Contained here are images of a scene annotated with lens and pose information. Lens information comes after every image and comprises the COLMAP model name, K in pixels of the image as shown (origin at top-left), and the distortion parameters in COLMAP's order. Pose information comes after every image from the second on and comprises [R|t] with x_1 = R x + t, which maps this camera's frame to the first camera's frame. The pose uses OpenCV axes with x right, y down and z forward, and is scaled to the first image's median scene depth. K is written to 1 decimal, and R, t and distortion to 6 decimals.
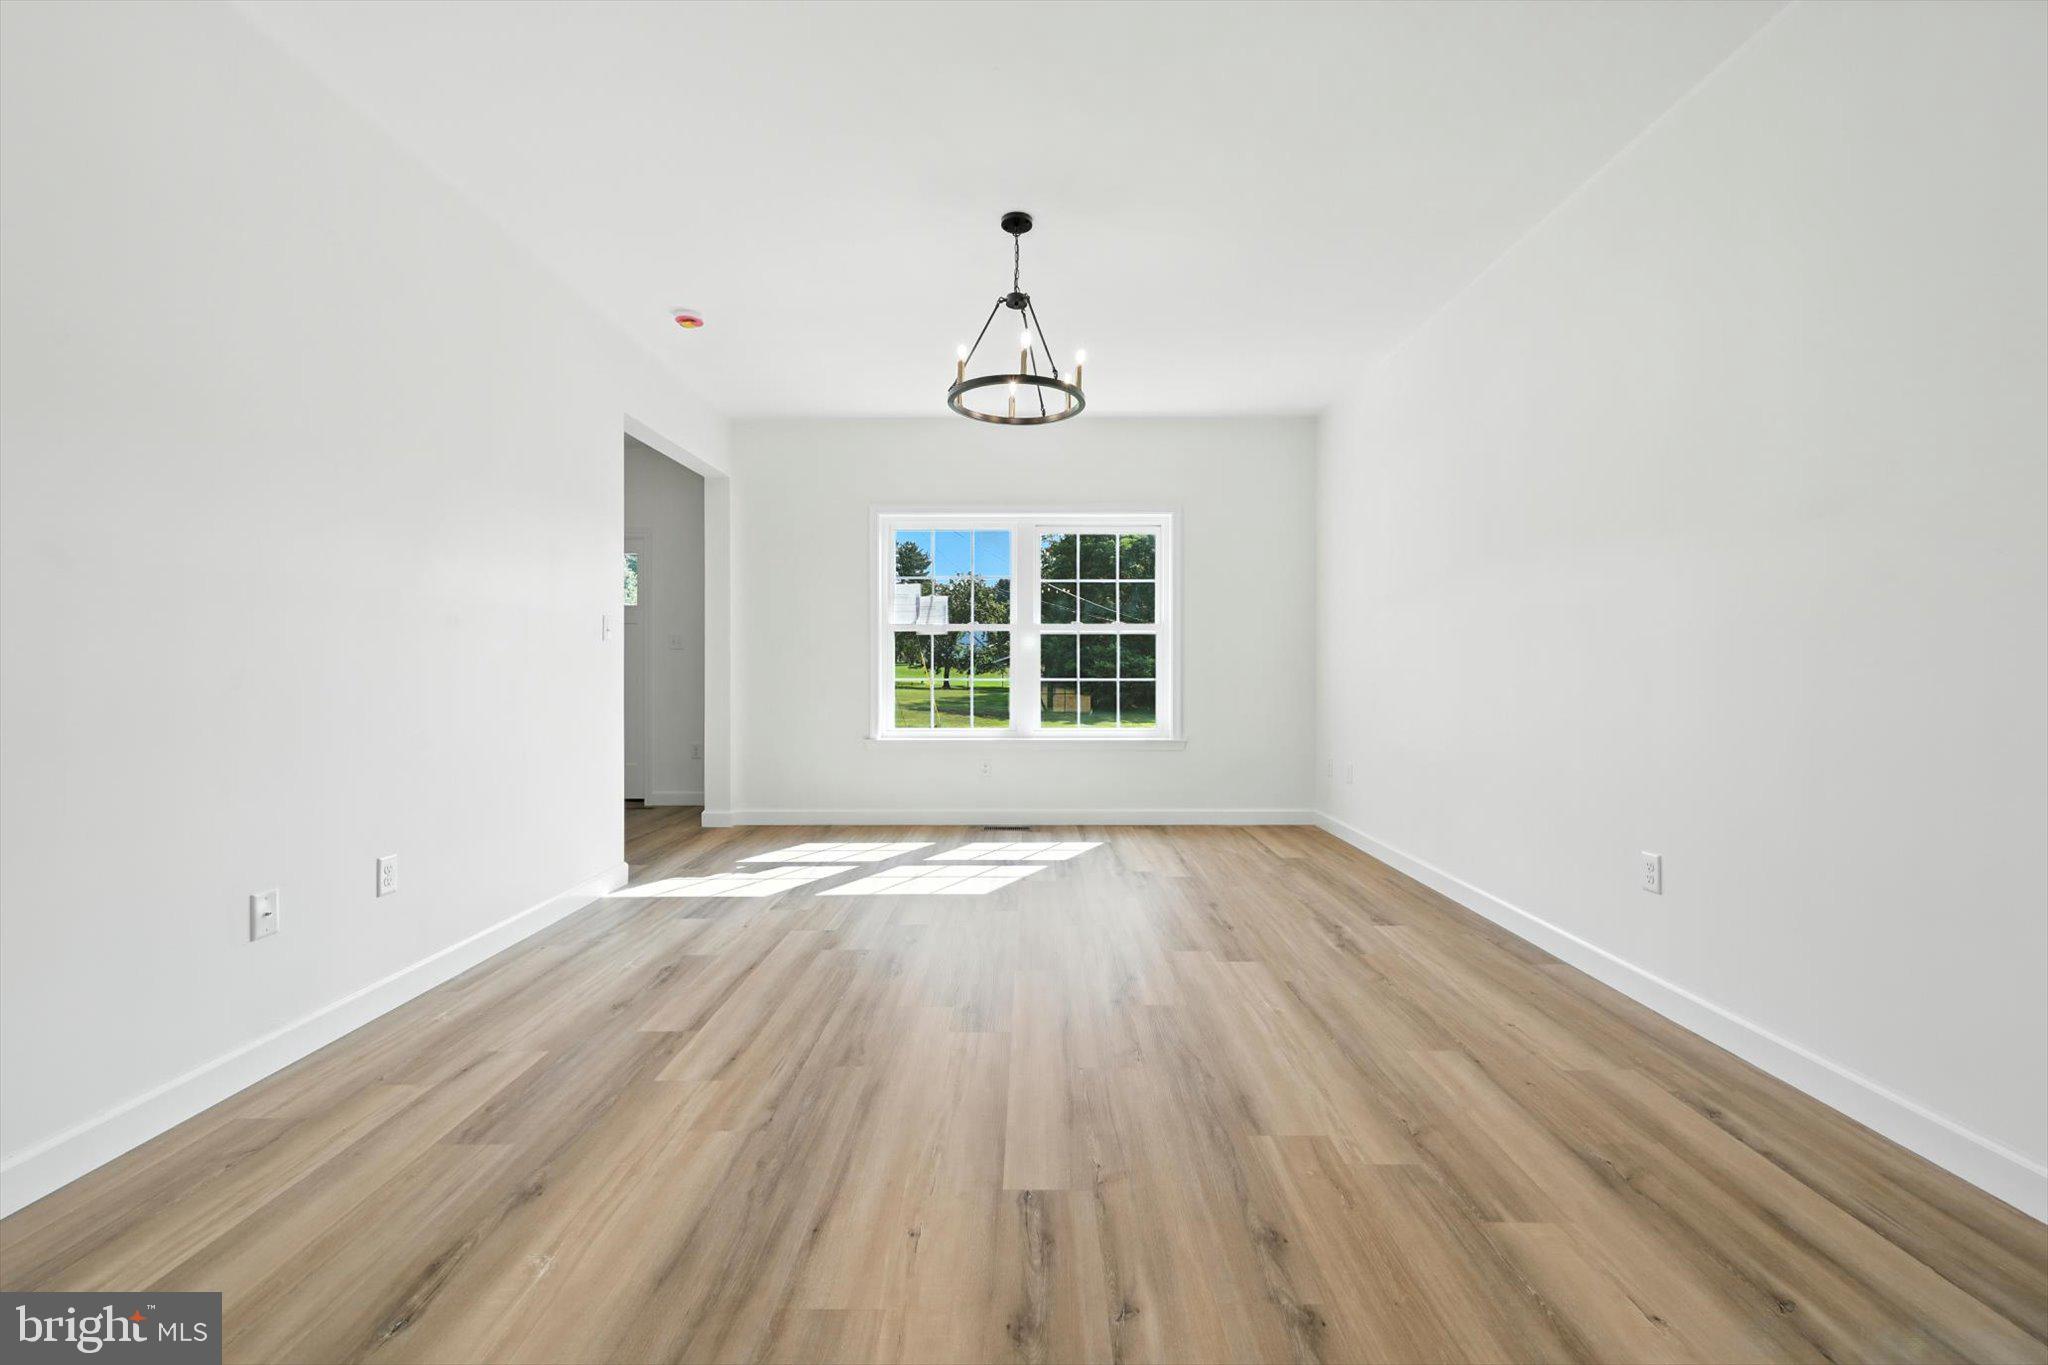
lens RADIAL K [[848.6, 0, 1020.2], [0, 848.6, 673.8], [0, 0, 1]] dist [-0.001816, -0.000138]
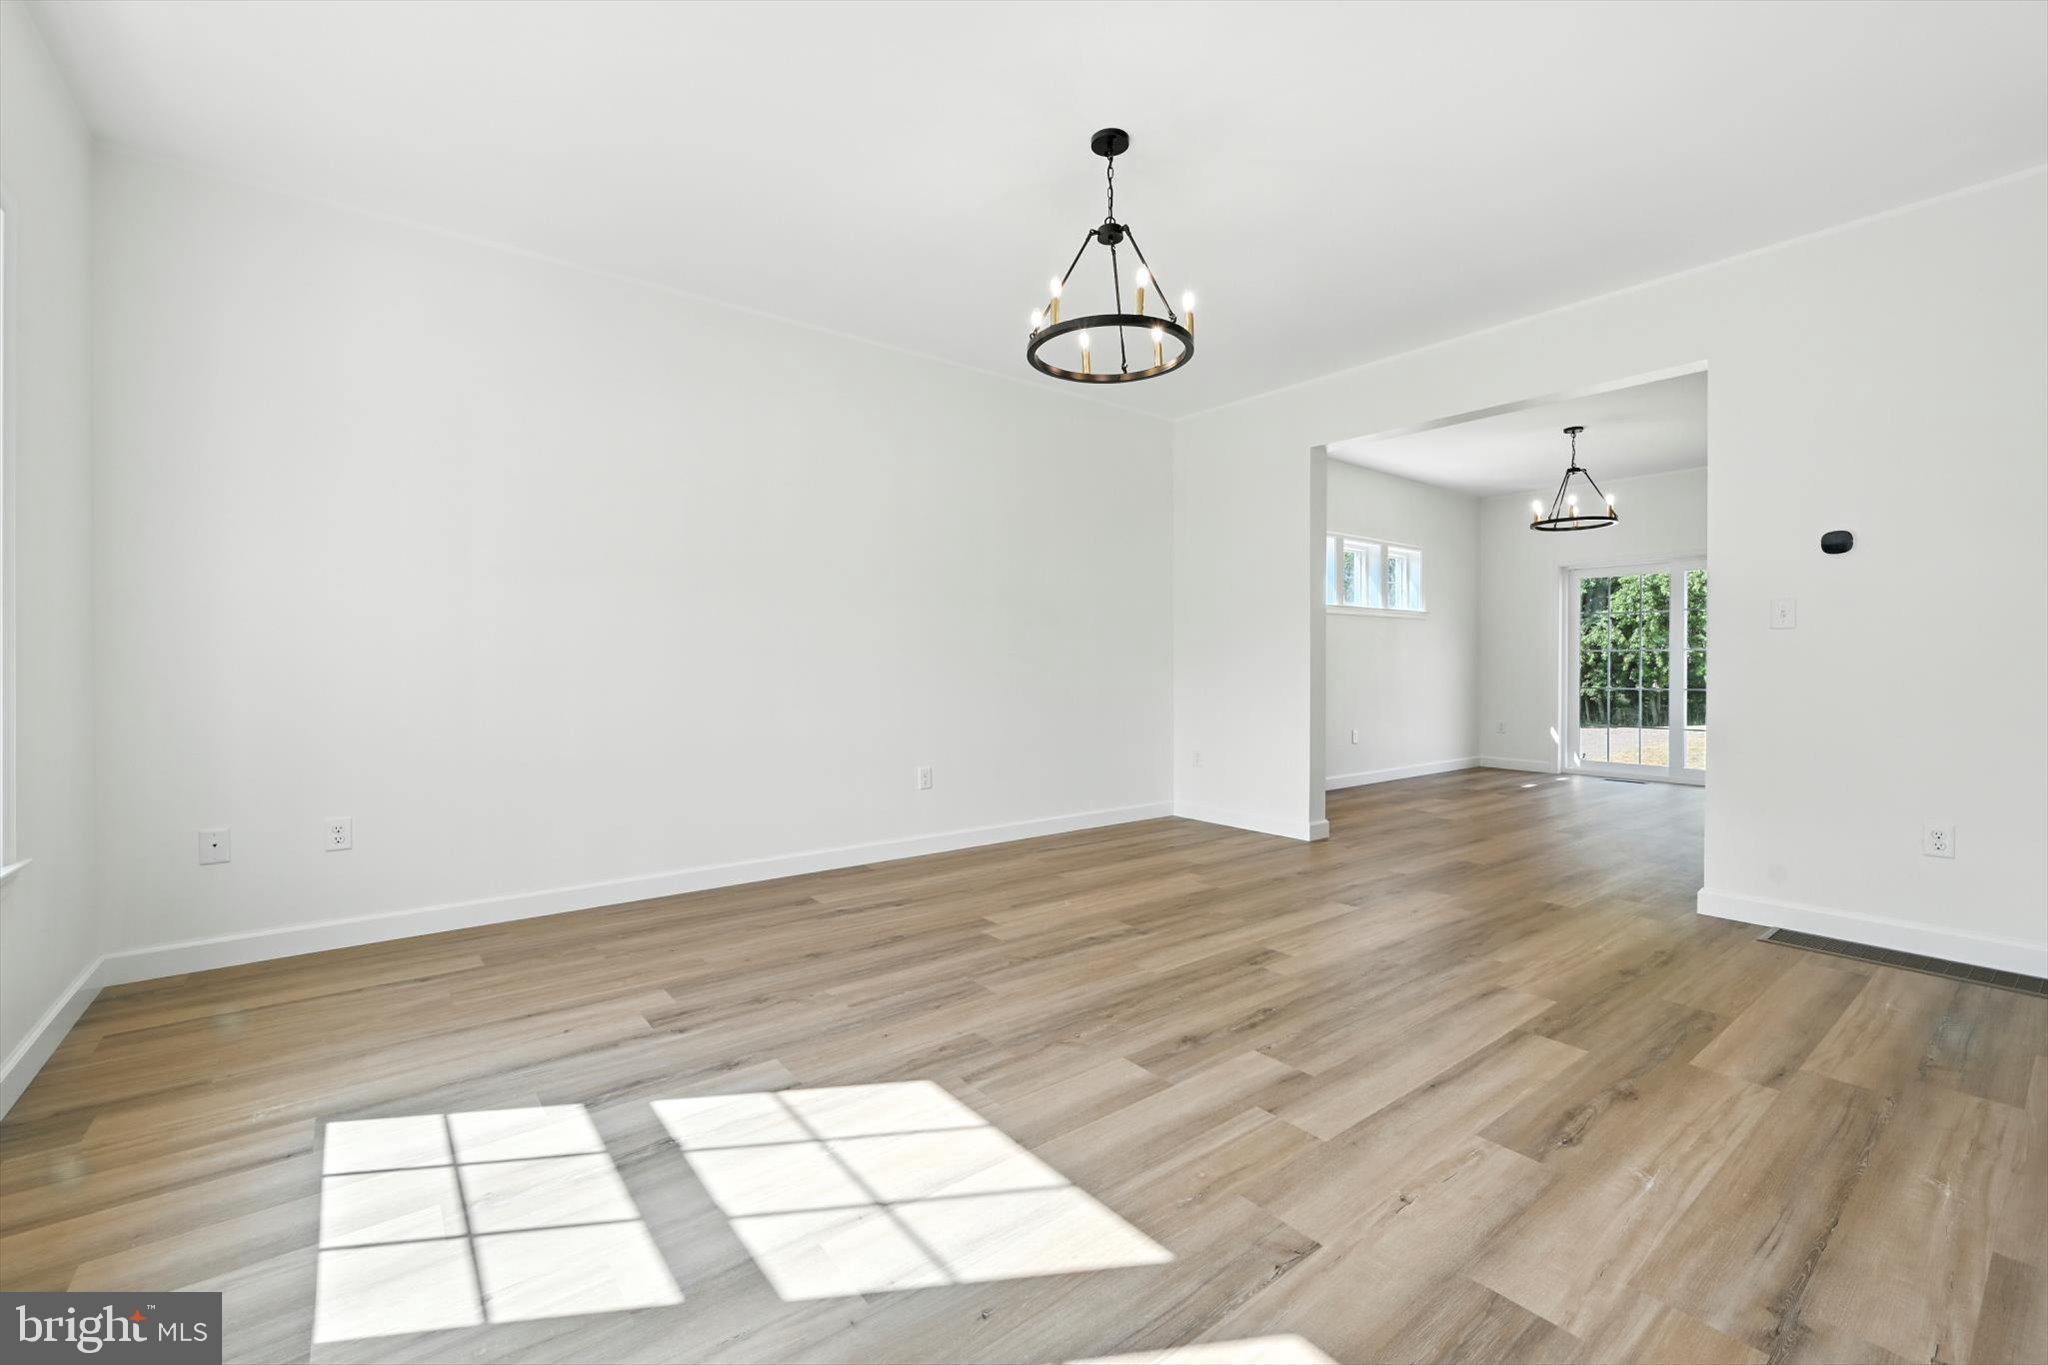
lens RADIAL K [[848.6, 0, 1022.0], [0, 848.6, 674.8], [0, 0, 1]] dist [-0.001816, -0.000138]
pose [[-0.625446, -0.008771, 0.780218, -0.348081], [0.004549, 0.999879, 0.014886, -0.000411], [-0.780254, 0.012859, -0.625330, 0.913417]]
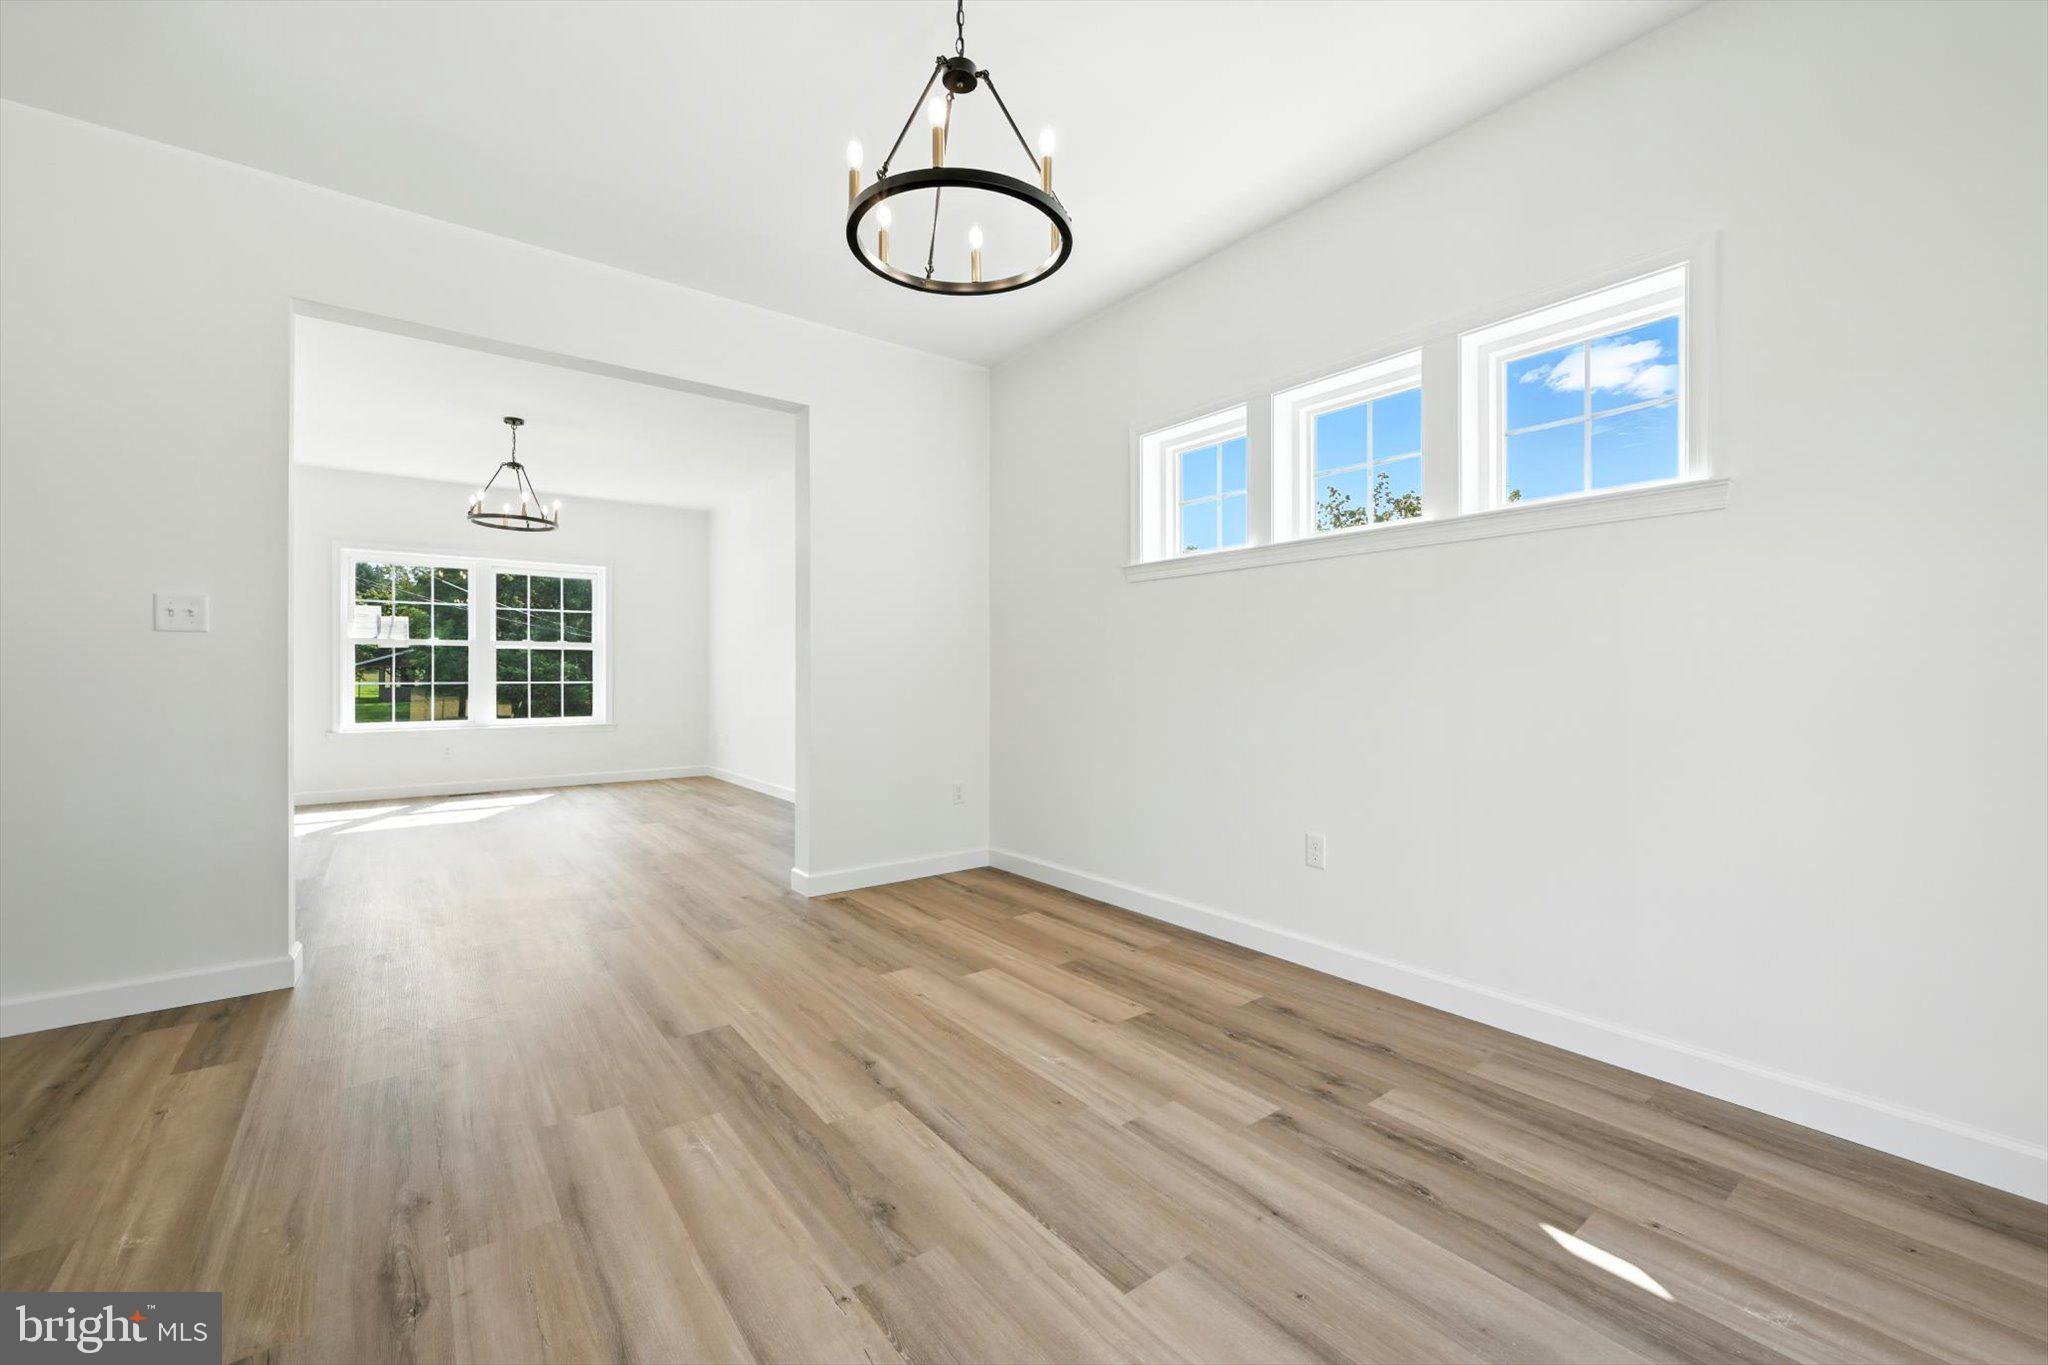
lens RADIAL K [[848.6, 0, 1040.3], [0, 848.6, 679.0], [0, 0, 1]] dist [-0.001816, -0.000138]
pose [[0.787530, -0.002485, 0.616272, -0.130202], [0.003260, 0.999995, -0.000133, 0.004022], [-0.616268, 0.002113, 0.787534, -0.600153]]
